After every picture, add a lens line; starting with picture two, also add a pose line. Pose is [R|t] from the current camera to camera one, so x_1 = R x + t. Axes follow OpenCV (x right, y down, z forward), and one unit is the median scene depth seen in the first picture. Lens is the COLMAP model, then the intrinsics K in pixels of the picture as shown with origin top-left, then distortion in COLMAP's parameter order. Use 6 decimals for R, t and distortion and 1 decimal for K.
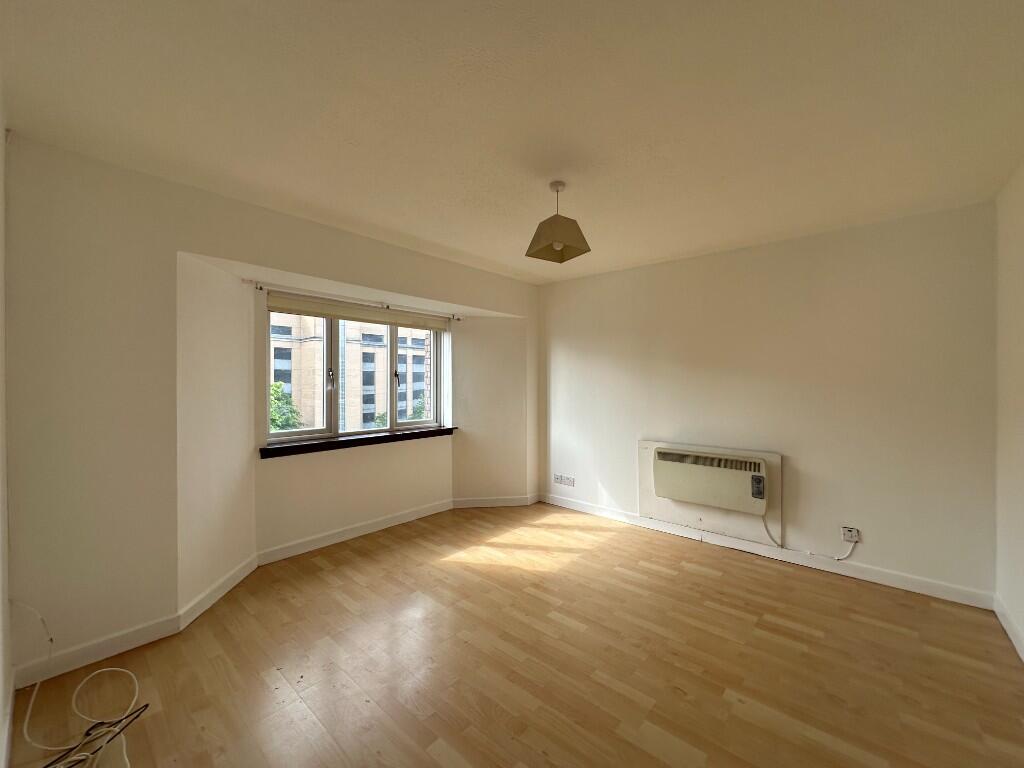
lens RADIAL K [[403.9, 0, 509.9], [0, 403.9, 382.4], [0, 0, 1]] dist [-0.002610, 0.000214]
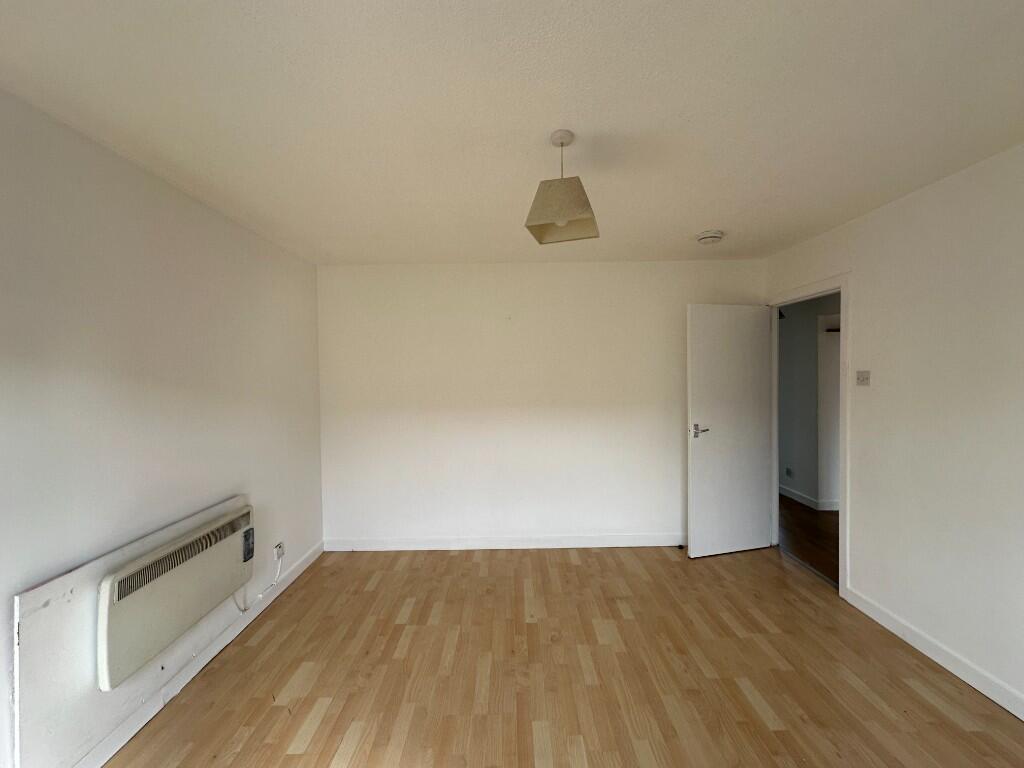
lens RADIAL K [[403.9, 0, 511.1], [0, 403.9, 381.2], [0, 0, 1]] dist [-0.002610, 0.000214]
pose [[-0.664675, -0.000378, 0.747133, -0.344203], [0.015626, 0.999774, 0.014407, -0.059636], [-0.746969, 0.021251, -0.664519, 1.479841]]
